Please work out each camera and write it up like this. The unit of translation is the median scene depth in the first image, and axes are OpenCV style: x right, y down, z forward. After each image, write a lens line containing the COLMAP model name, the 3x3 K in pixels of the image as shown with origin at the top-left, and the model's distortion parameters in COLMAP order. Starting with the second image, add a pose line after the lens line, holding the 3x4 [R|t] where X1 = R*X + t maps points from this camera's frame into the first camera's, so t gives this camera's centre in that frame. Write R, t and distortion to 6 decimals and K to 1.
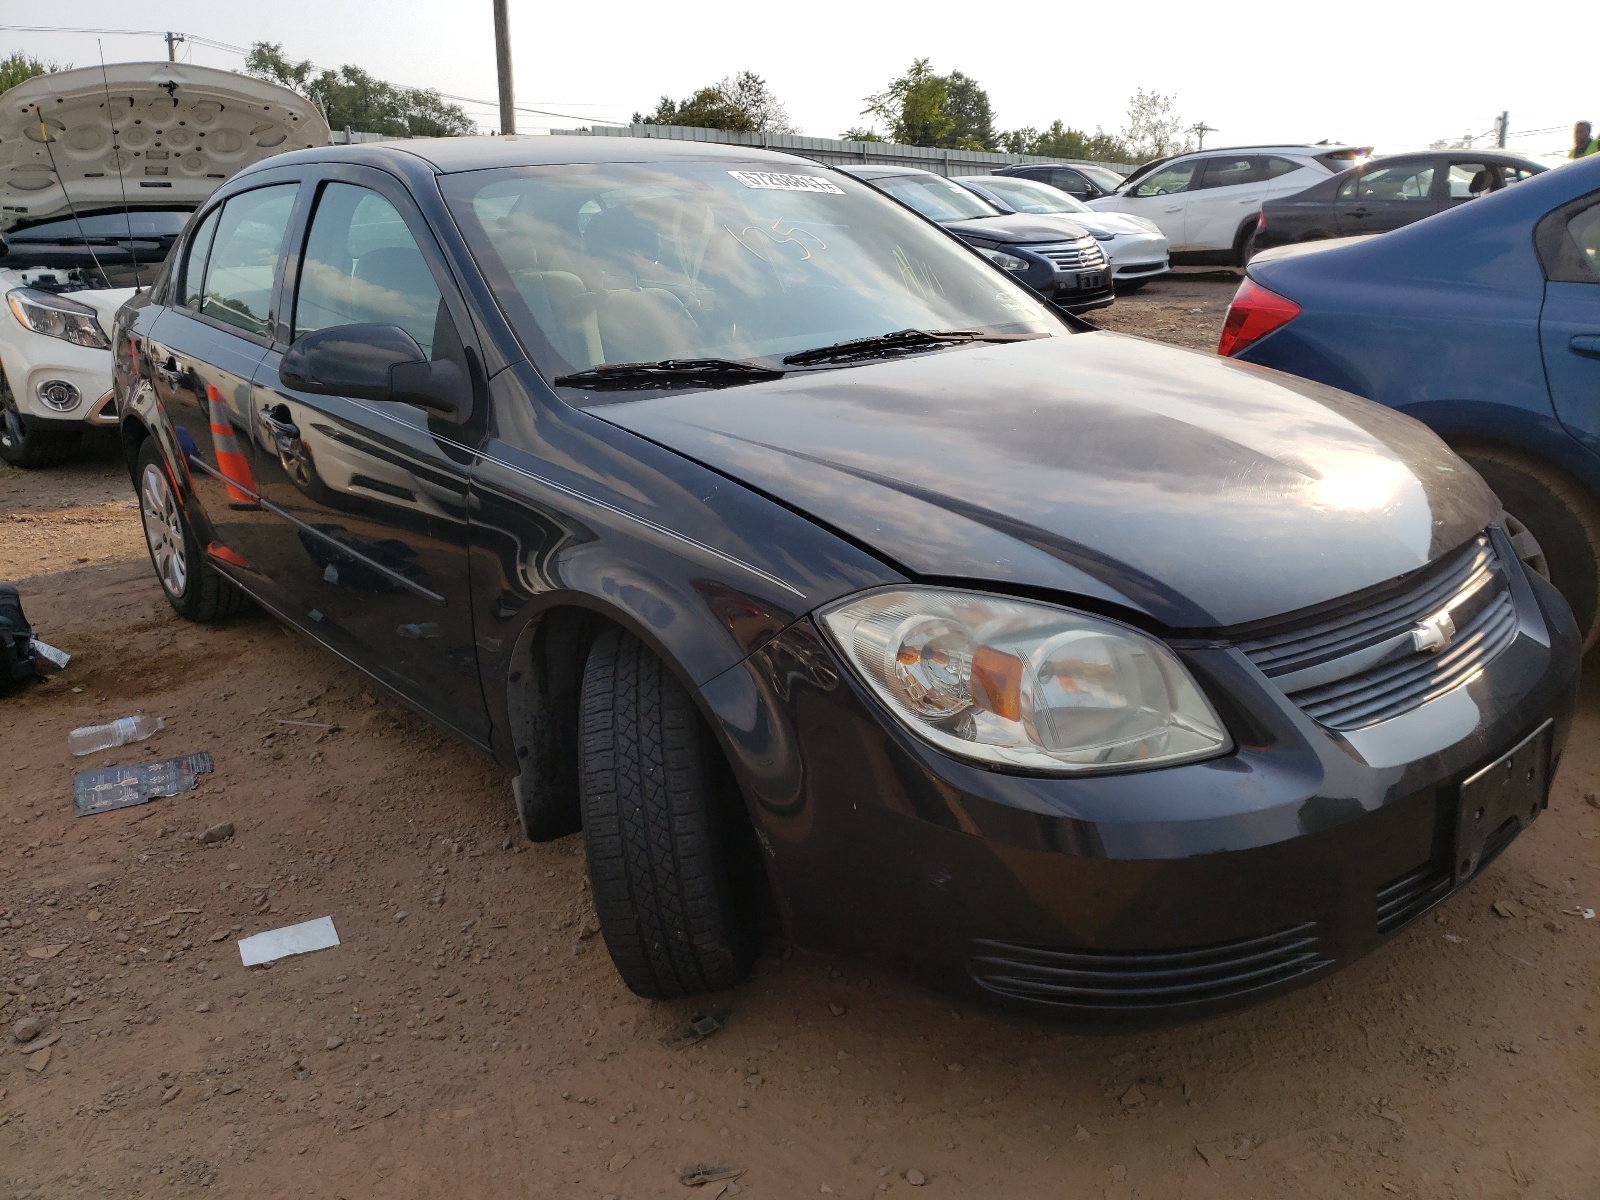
lens RADIAL K [[1244.9, 0, 797.5], [0, 1244.9, 594.9], [0, 0, 1]] dist [-0.004325, 0.011727]
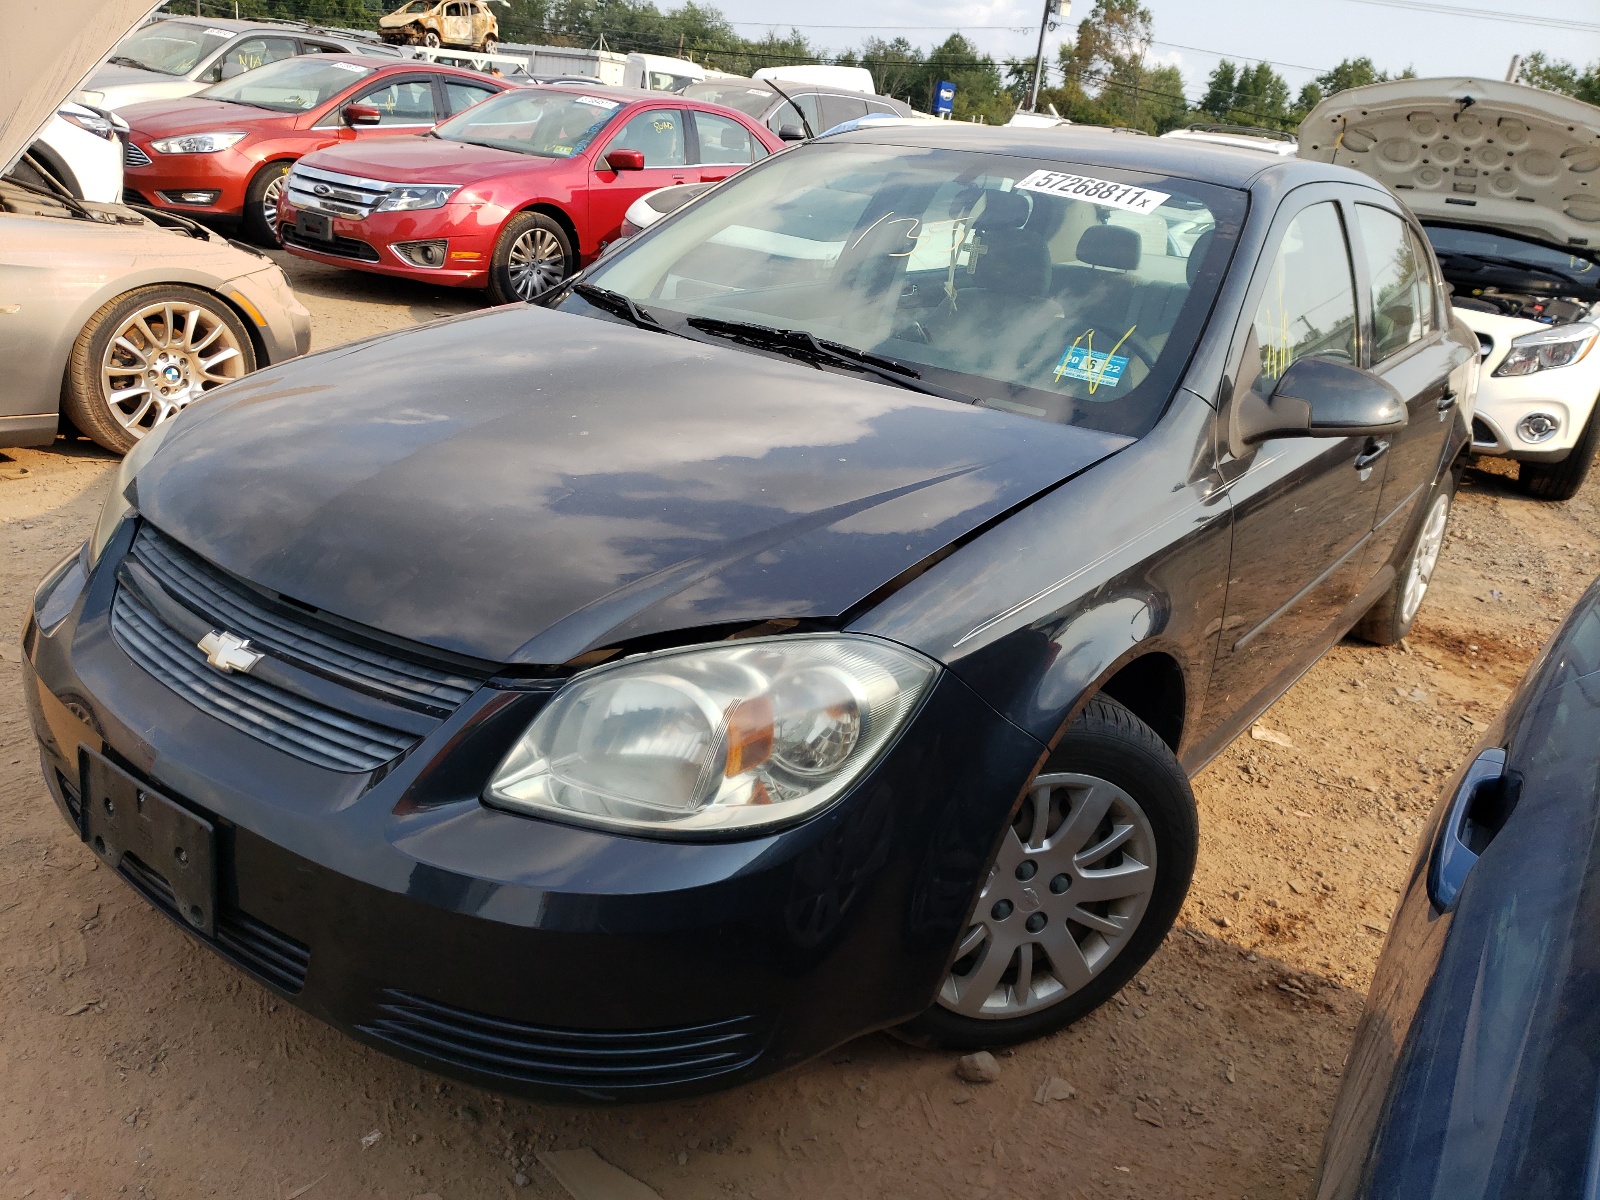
lens RADIAL K [[1244.9, 0, 799.0], [0, 1244.9, 598.2], [0, 0, 1]] dist [-0.004325, 0.011727]
pose [[0.220780, 0.374536, -0.900544, 0.393017], [-0.396446, 0.878071, 0.267995, -0.113891], [0.891116, 0.297849, 0.342343, 0.297132]]
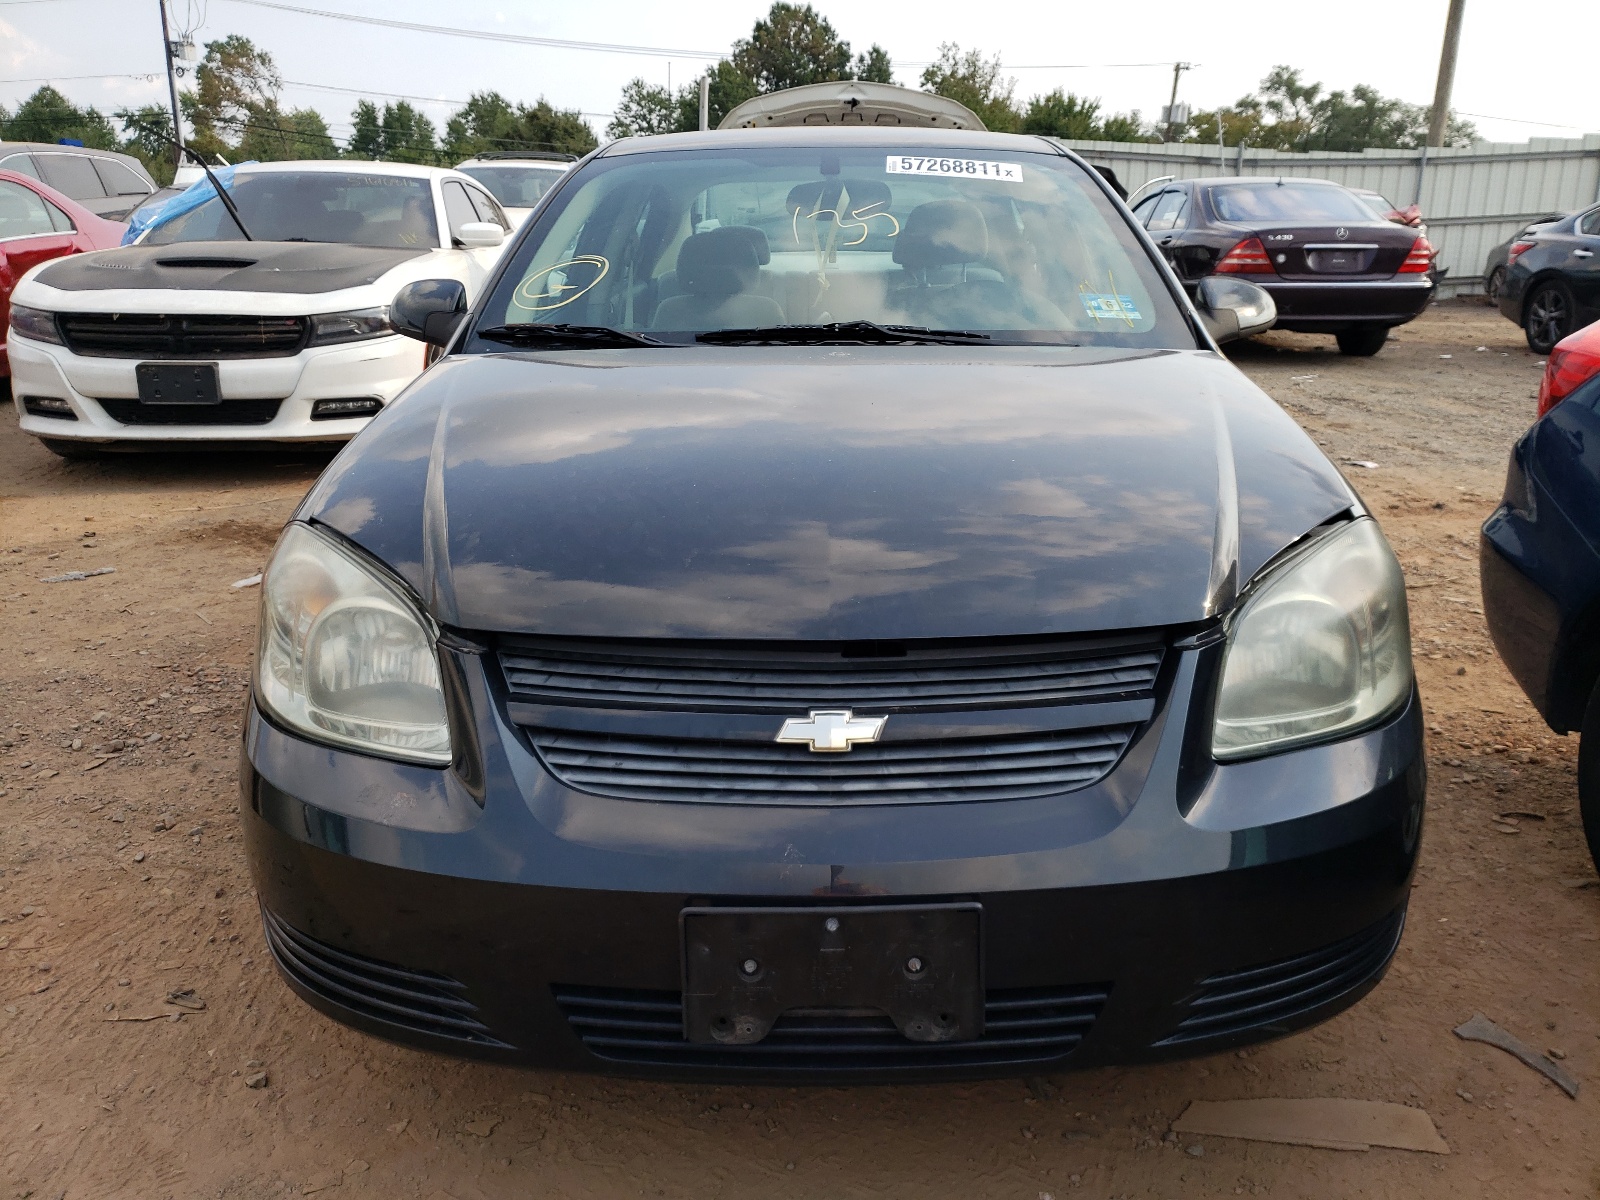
lens RADIAL K [[1244.9, 0, 814.9], [0, 1244.9, 608.4], [0, 0, 1]] dist [-0.004325, 0.011727]
pose [[0.753578, 0.212429, -0.622089, 0.271172], [-0.216182, 0.973793, 0.070652, -0.026202], [0.620795, 0.081243, 0.779752, 0.114666]]
